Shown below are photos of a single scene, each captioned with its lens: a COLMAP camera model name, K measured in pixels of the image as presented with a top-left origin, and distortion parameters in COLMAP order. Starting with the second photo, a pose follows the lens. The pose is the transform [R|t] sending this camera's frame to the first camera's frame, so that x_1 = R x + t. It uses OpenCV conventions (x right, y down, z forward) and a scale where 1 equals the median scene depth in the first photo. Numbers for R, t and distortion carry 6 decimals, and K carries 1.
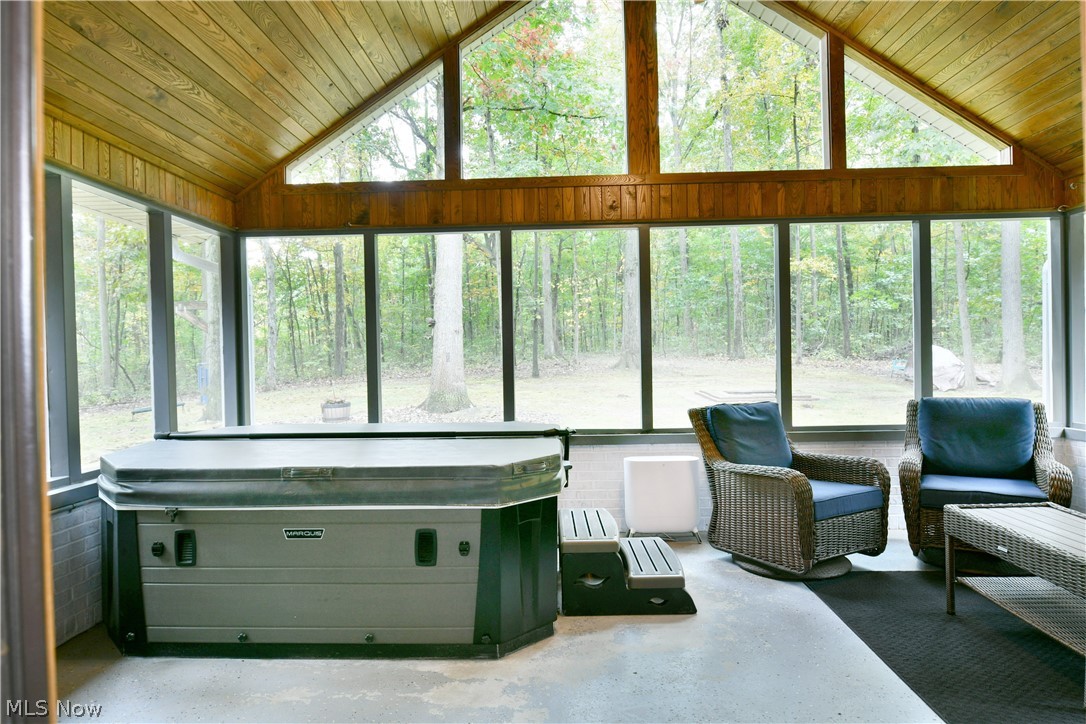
lens RADIAL K [[669.1, 0, 548.9], [0, 669.1, 360.8], [0, 0, 1]] dist [-0.004742, -0.008601]
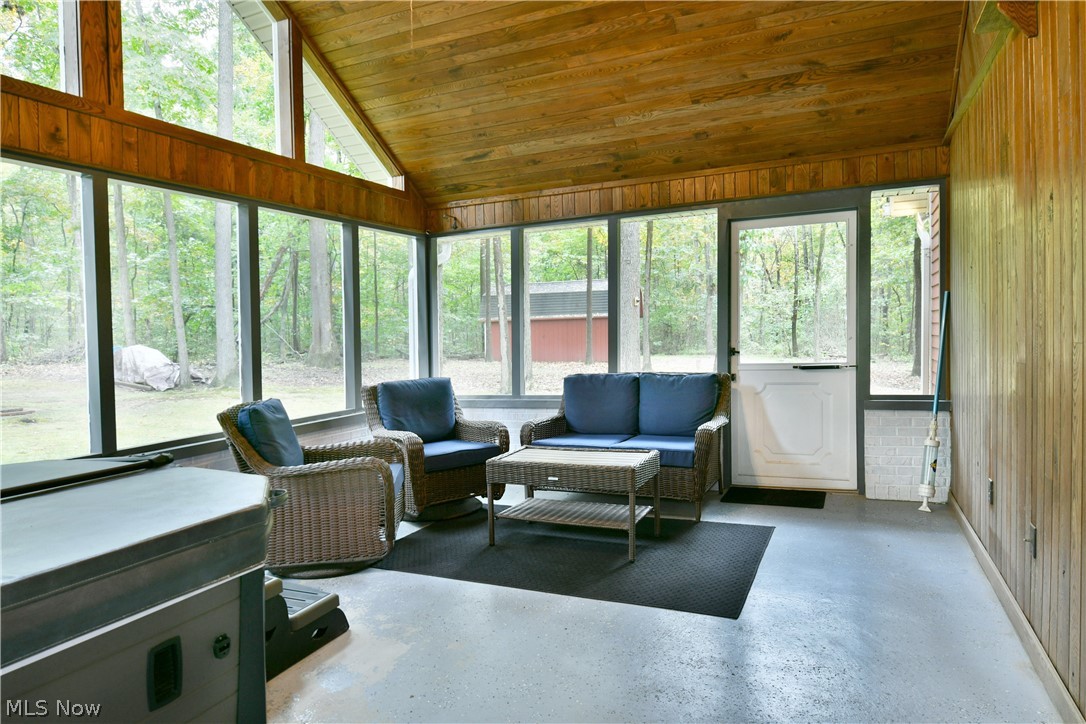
lens RADIAL K [[669.1, 0, 552.2], [0, 669.1, 354.7], [0, 0, 1]] dist [-0.004742, -0.008601]
pose [[0.374862, -0.026362, 0.926706, -0.357256], [0.038576, 0.999173, 0.012819, 0.004804], [-0.926278, 0.030943, 0.375569, 0.281190]]
